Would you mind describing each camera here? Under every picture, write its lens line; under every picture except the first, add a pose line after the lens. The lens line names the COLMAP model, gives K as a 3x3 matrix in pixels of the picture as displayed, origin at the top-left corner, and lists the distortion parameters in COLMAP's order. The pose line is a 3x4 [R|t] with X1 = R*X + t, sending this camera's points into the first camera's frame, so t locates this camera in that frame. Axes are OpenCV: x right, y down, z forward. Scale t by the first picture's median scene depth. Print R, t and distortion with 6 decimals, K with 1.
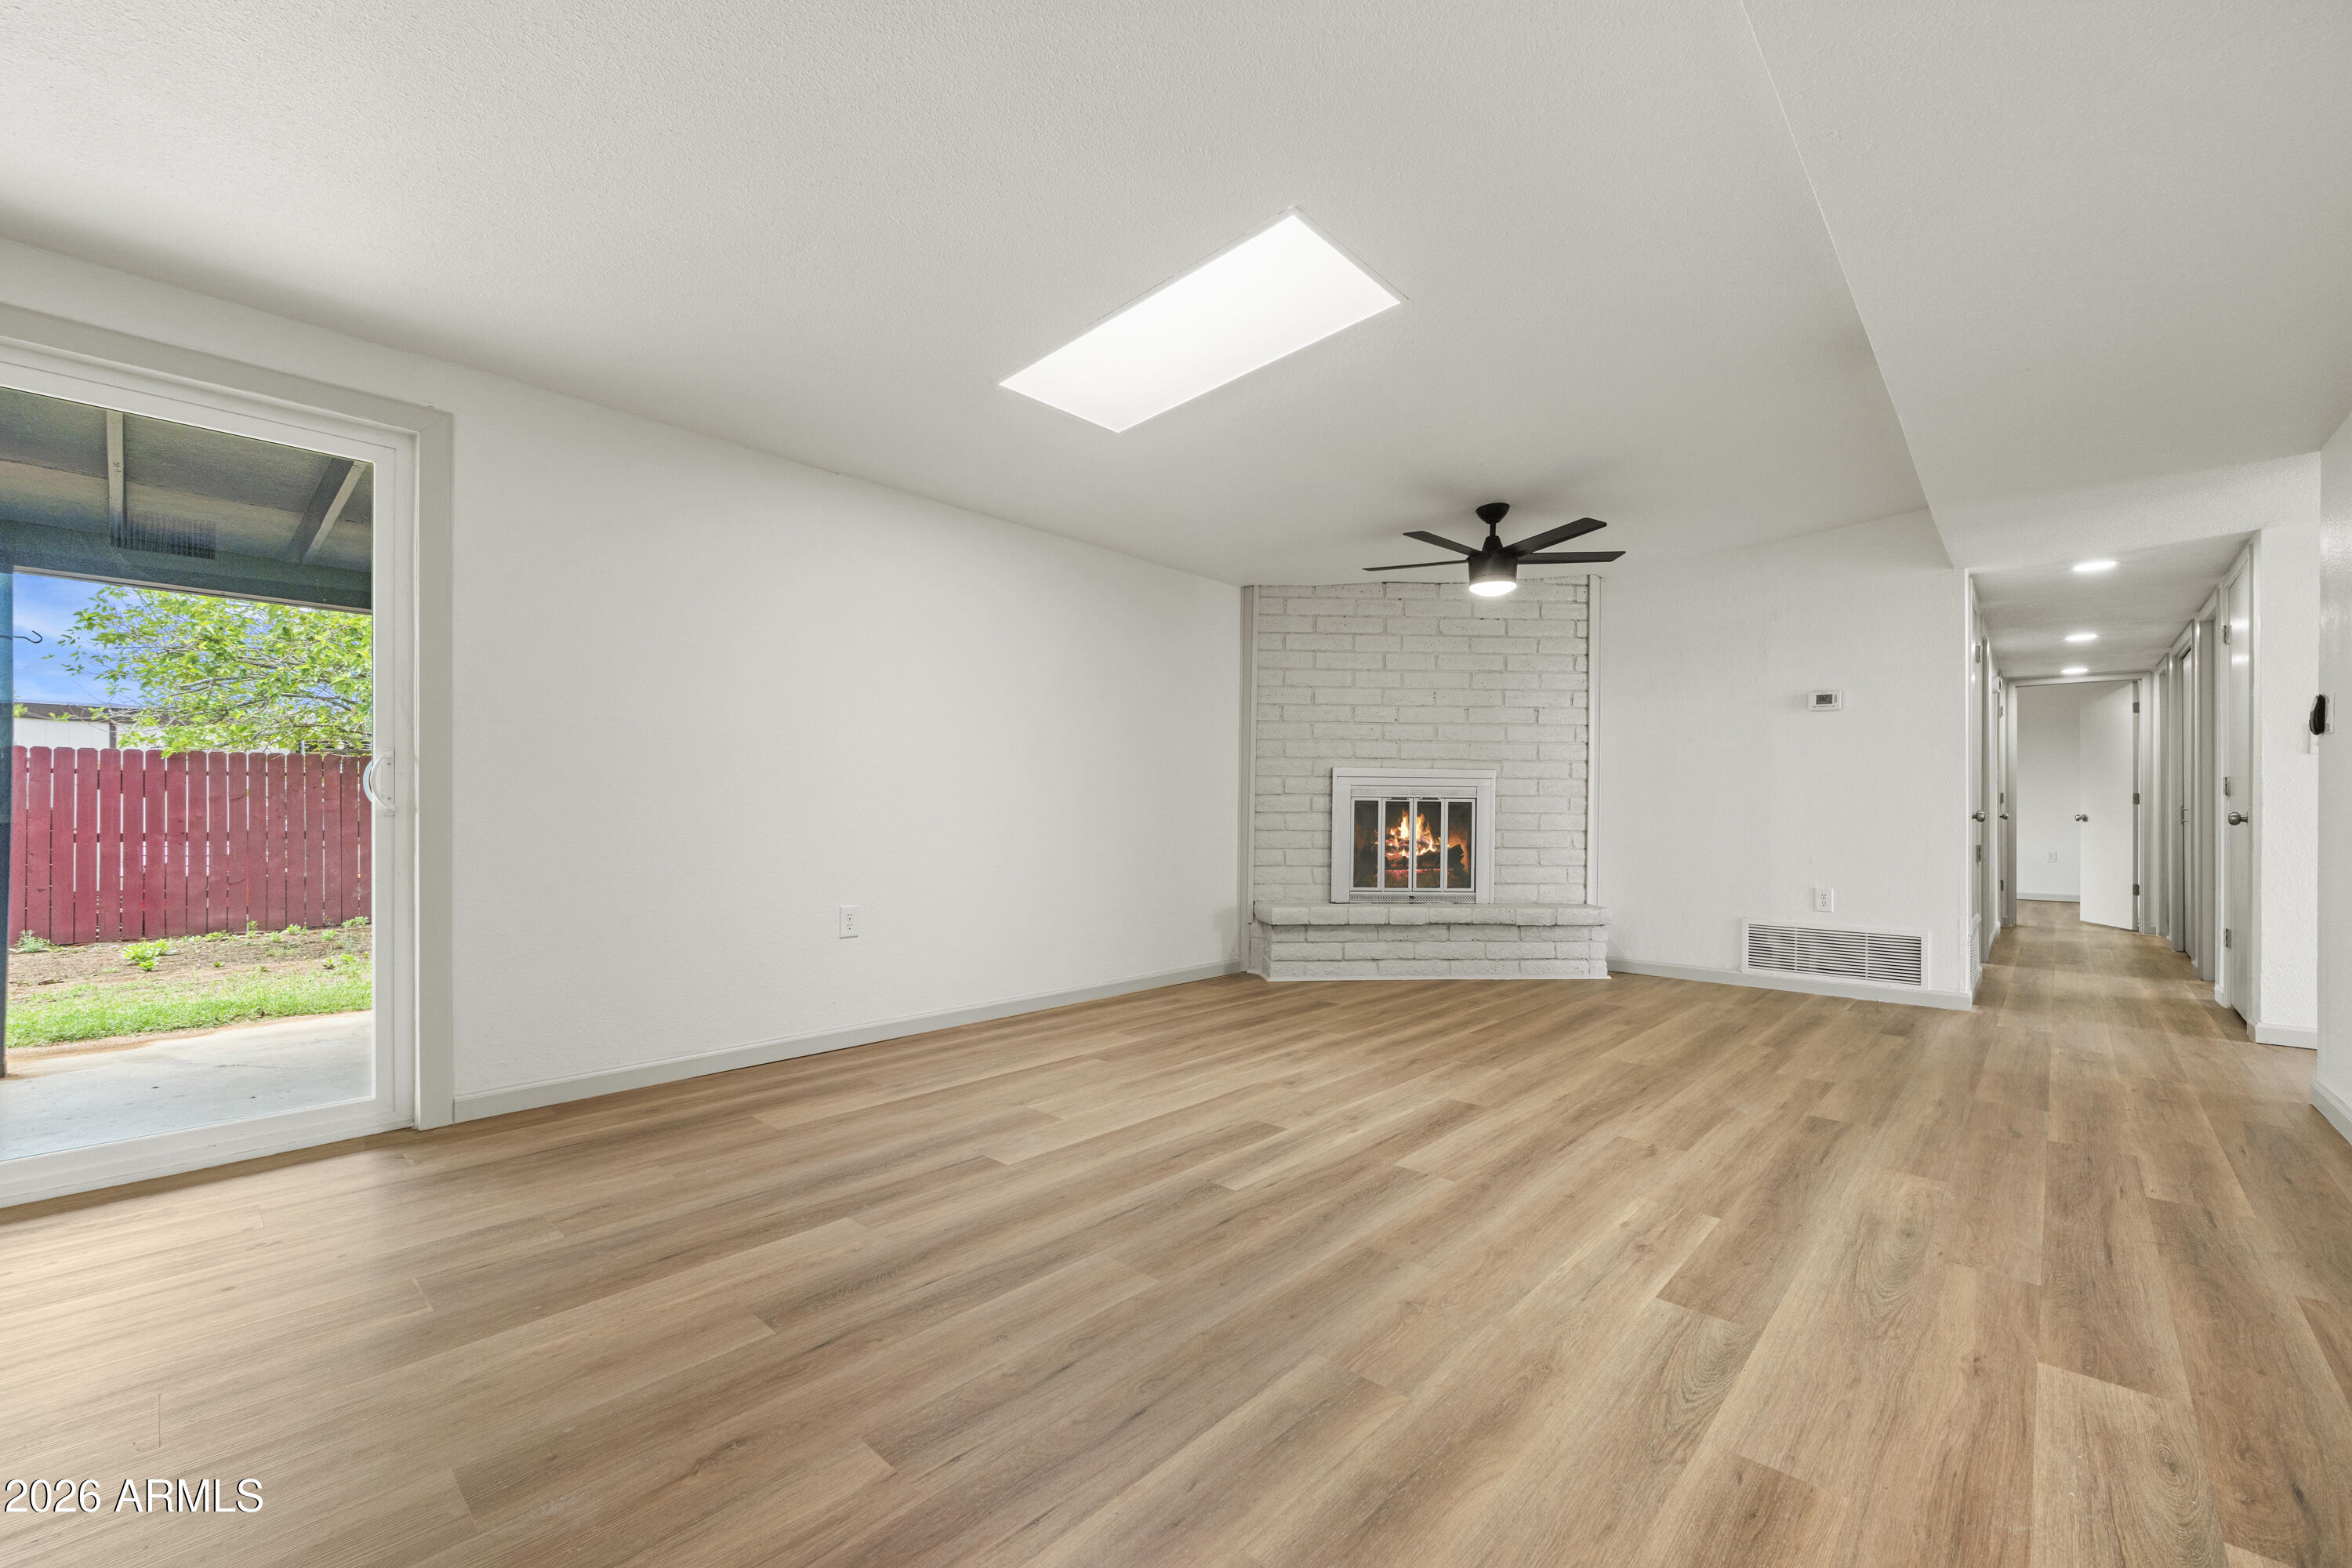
lens RADIAL K [[988.8, 0, 1176.0], [0, 988.8, 784.0], [0, 0, 1]] dist [-0.002628, -0.000266]
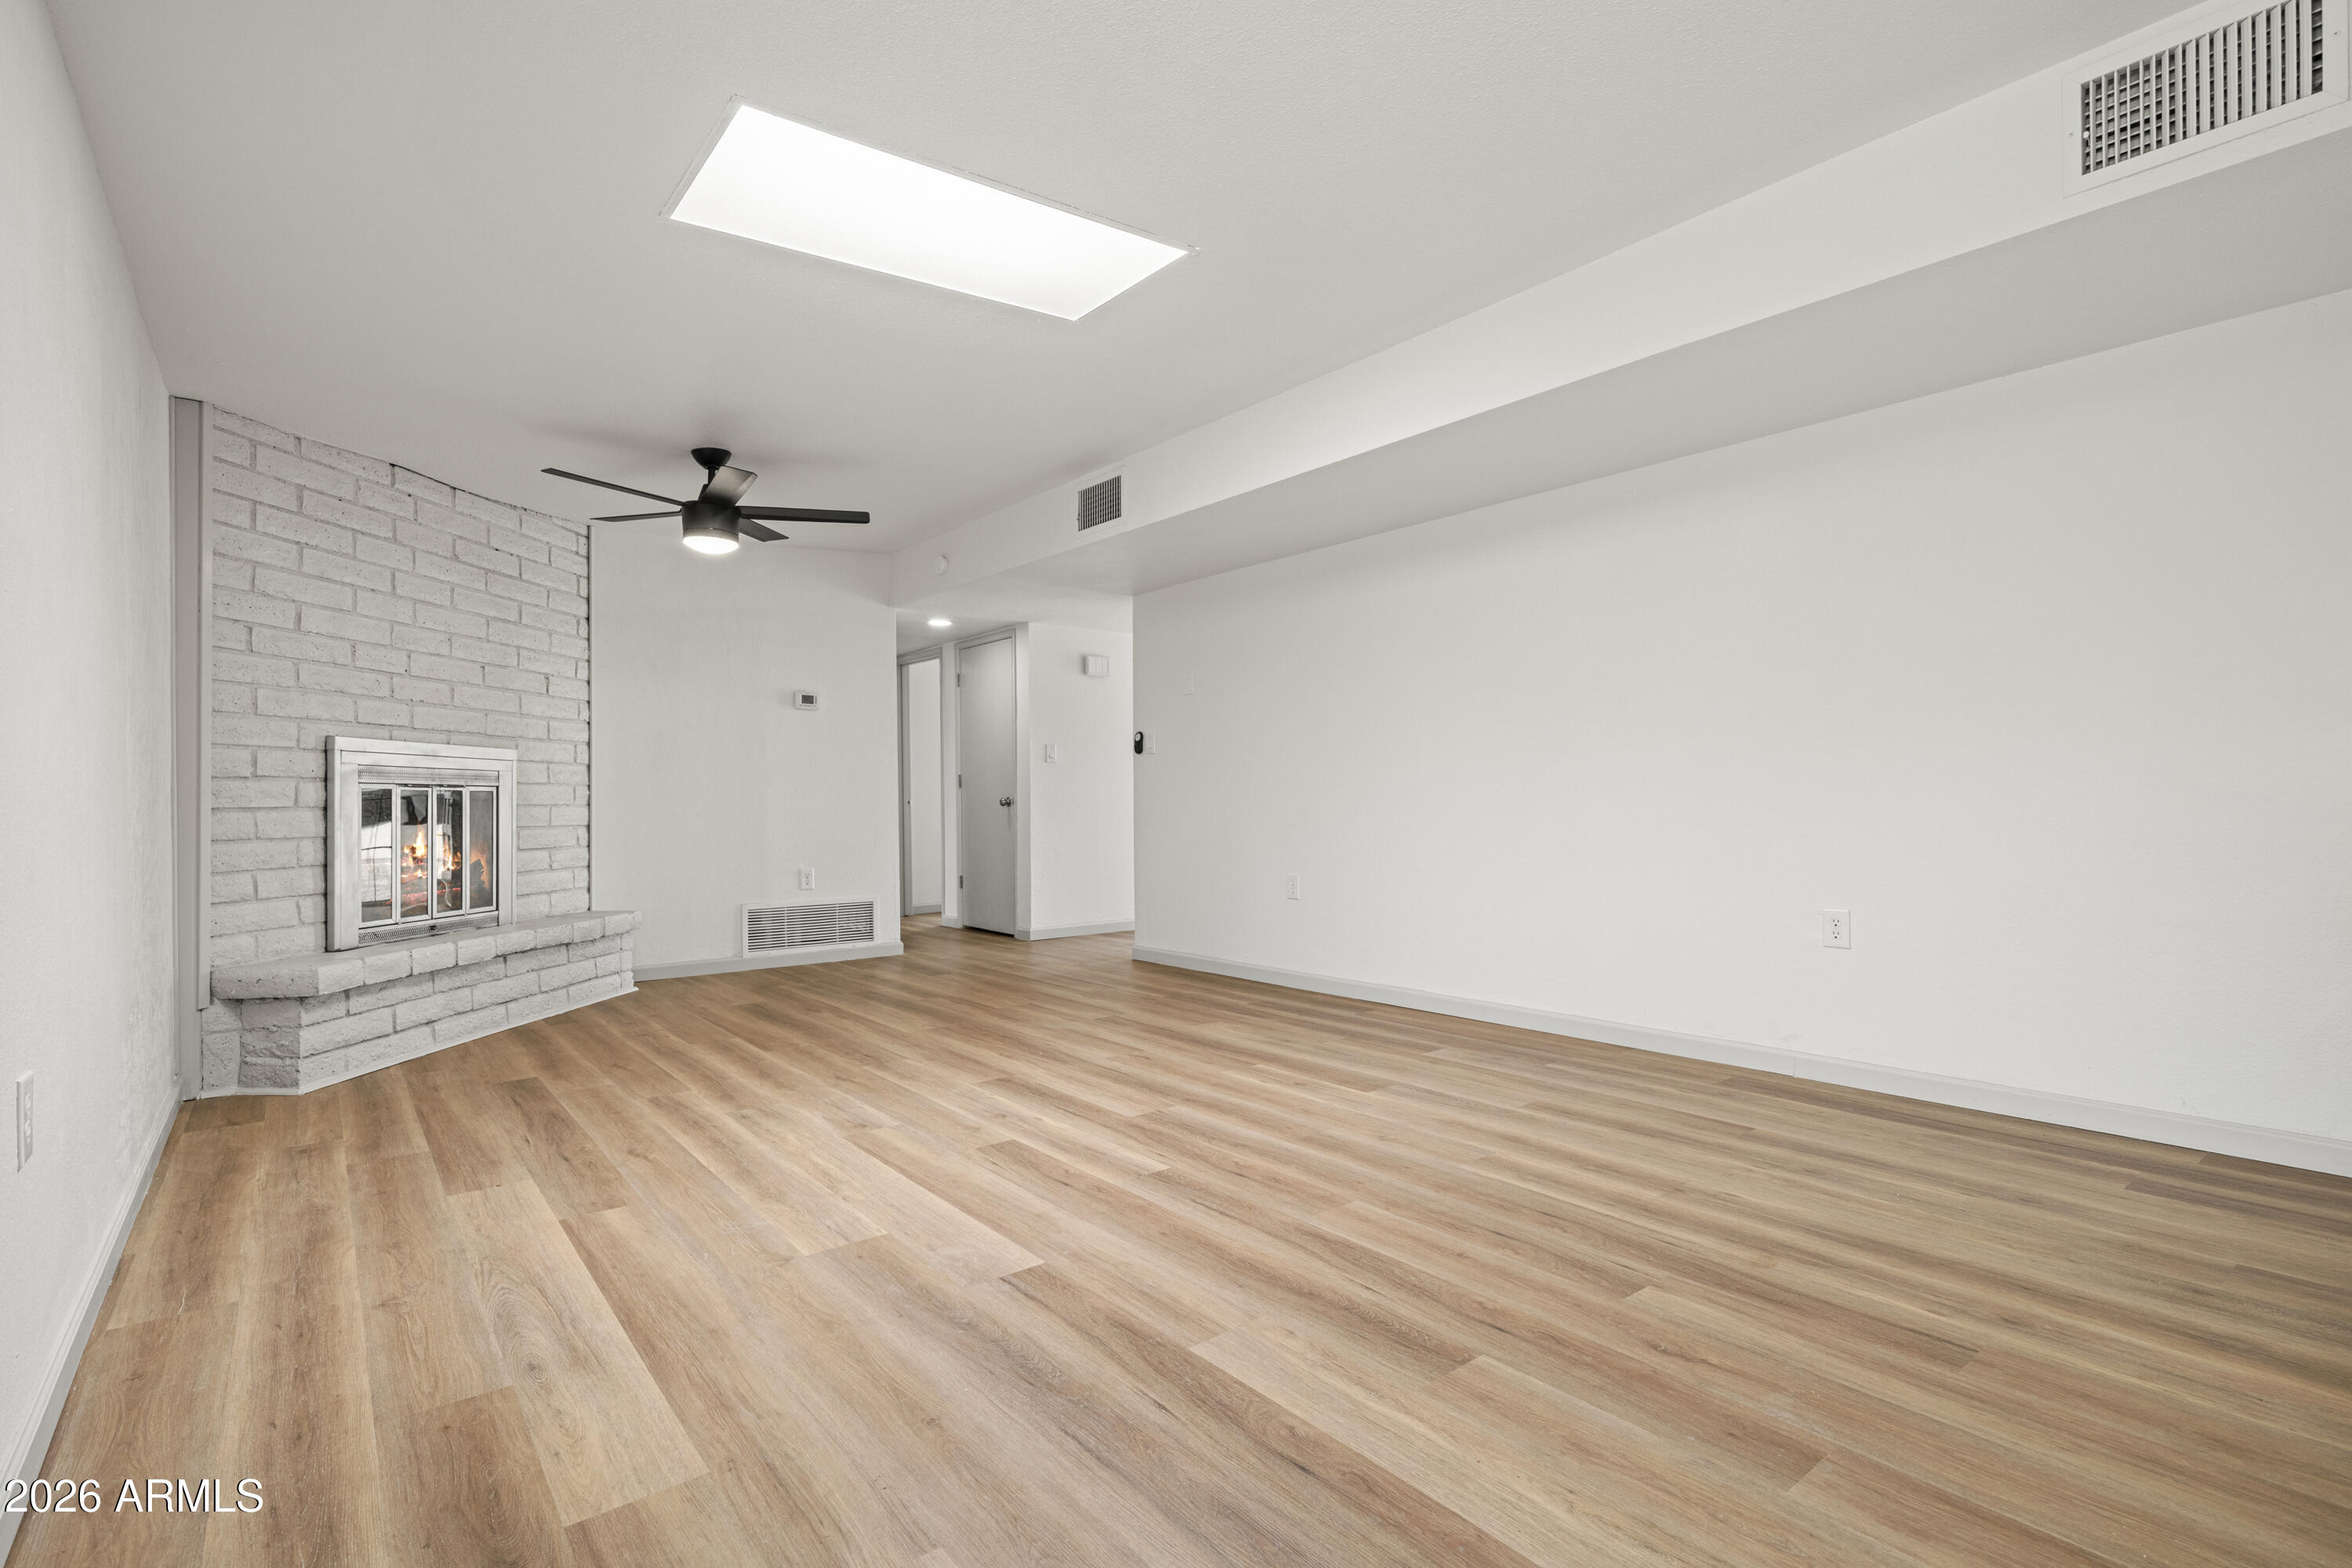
lens RADIAL K [[1127.9, 0, 1176.0], [0, 1127.9, 784.0], [0, 0, 1]] dist [0.002906, 0.000848]
pose [[0.117023, 0.006908, 0.993105, -0.624404], [-0.018051, 0.999825, -0.004828, 0.009141], [-0.992965, -0.017361, 0.117128, 0.484525]]
